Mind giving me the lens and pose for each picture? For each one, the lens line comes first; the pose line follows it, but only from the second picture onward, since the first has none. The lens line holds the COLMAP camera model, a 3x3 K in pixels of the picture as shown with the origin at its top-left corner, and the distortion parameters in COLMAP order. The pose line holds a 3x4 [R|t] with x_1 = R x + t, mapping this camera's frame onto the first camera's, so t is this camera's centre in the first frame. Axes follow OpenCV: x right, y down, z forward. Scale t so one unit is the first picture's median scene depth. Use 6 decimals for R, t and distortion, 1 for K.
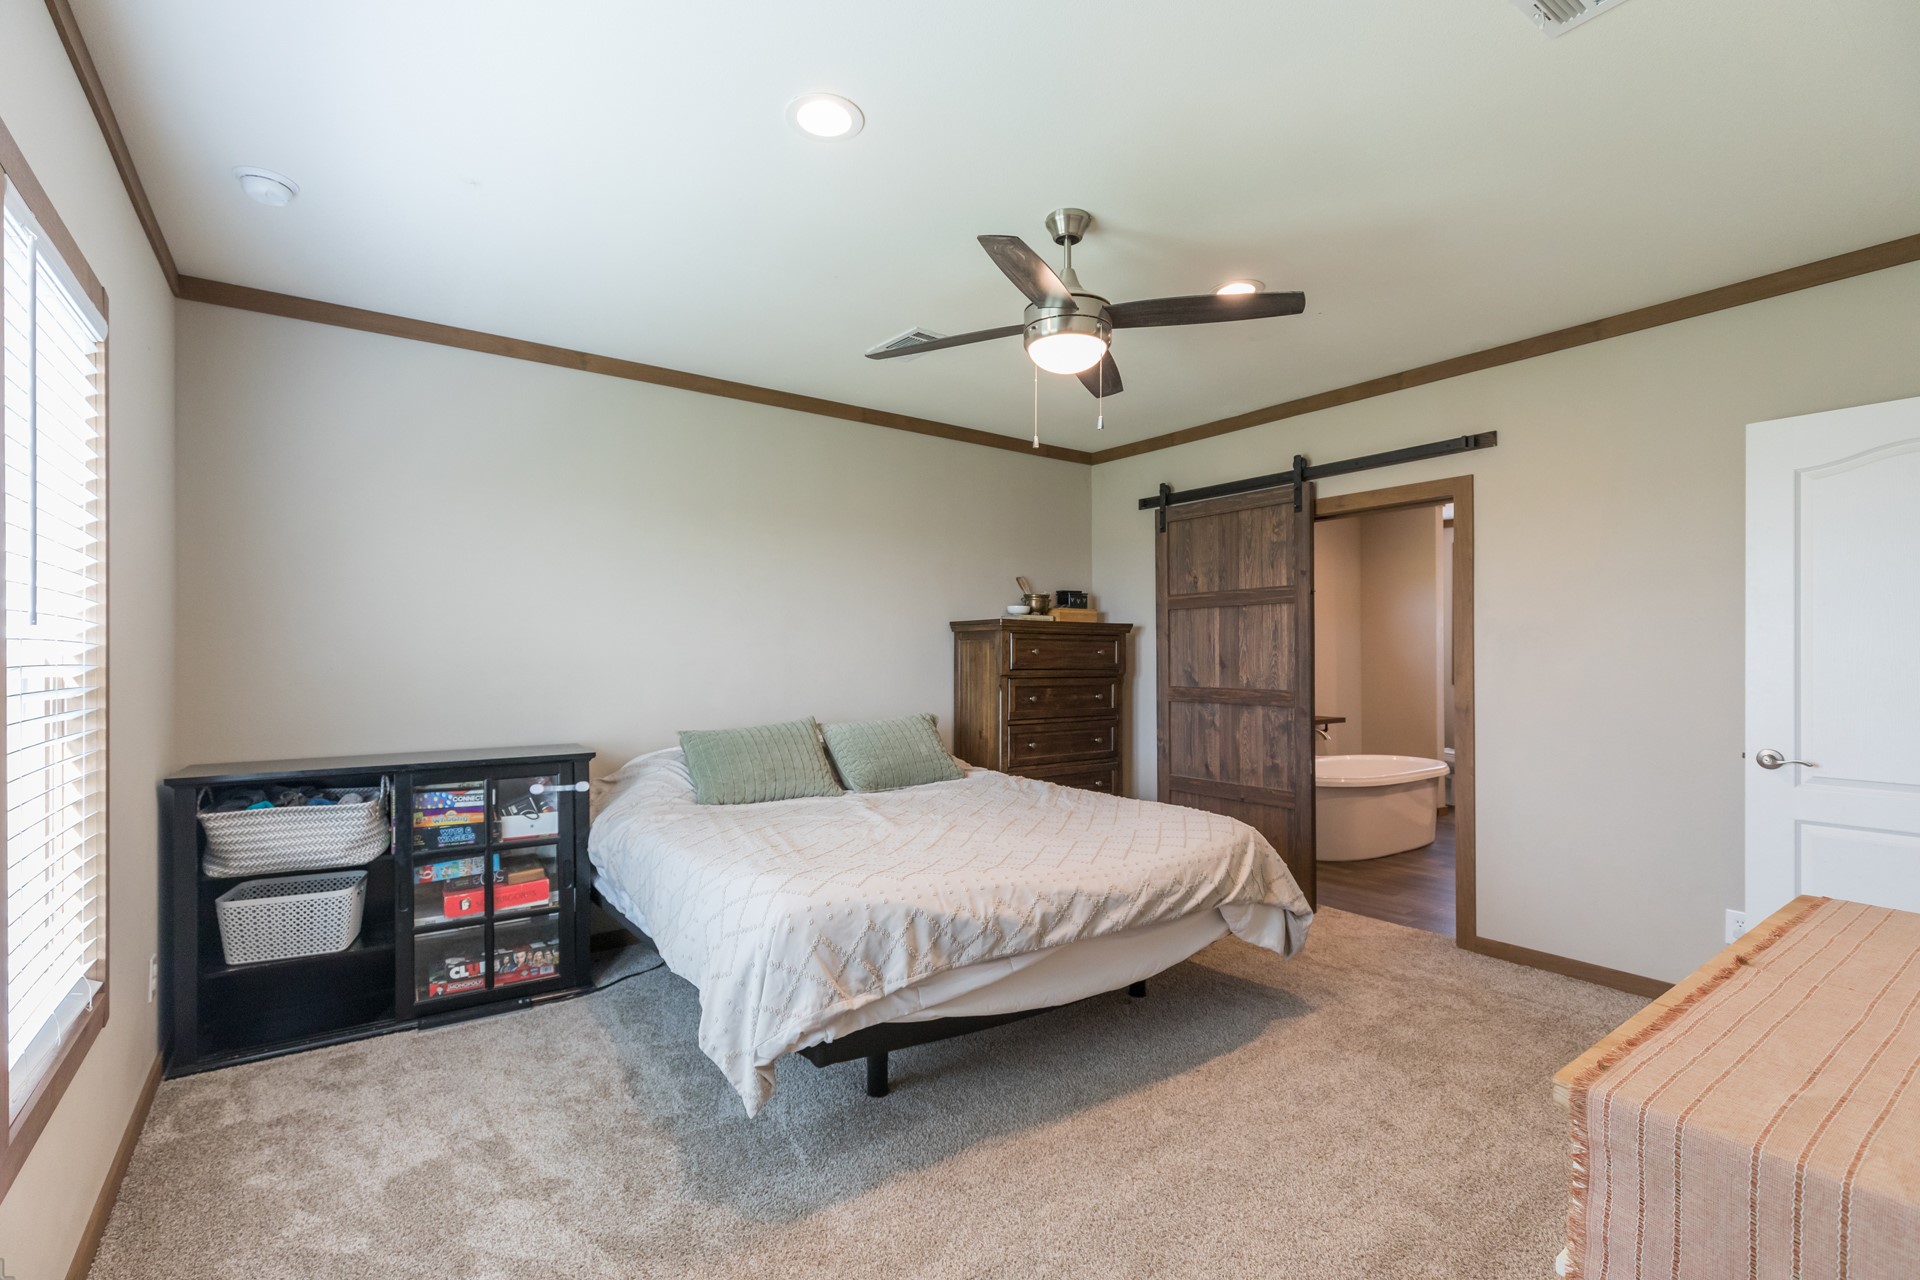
lens RADIAL K [[858.7, 0, 955.9], [0, 858.7, 649.9], [0, 0, 1]] dist [0.007816, -0.000937]
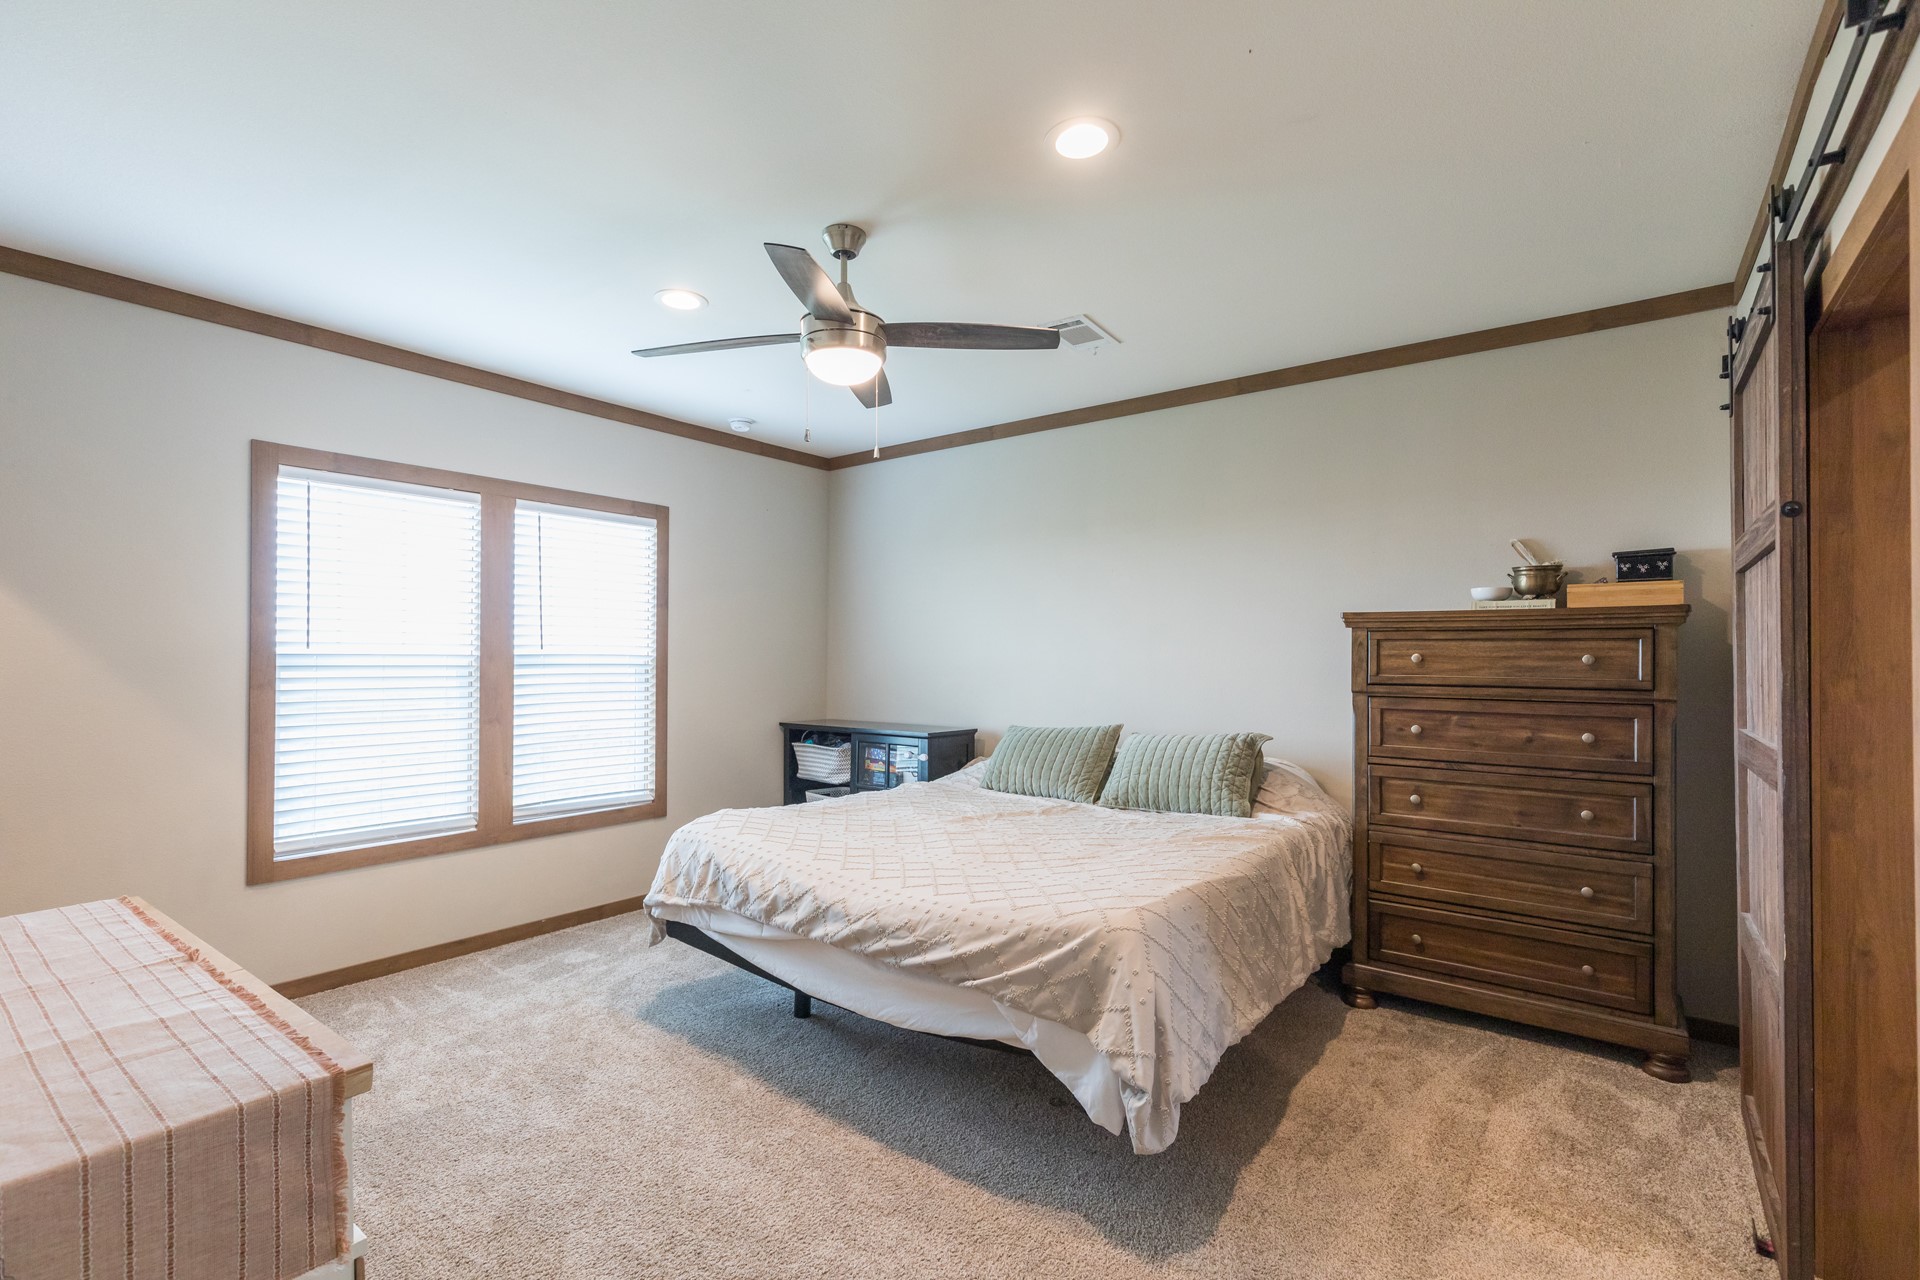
lens RADIAL K [[886.0, 0, 960.2], [0, 886.0, 644.7], [0, 0, 1]] dist [0.020745, -0.000328]
pose [[0.276097, -0.013949, -0.961028, 1.168096], [0.004626, 0.999902, -0.013184, -0.002152], [0.961119, -0.000806, 0.276135, 0.830980]]
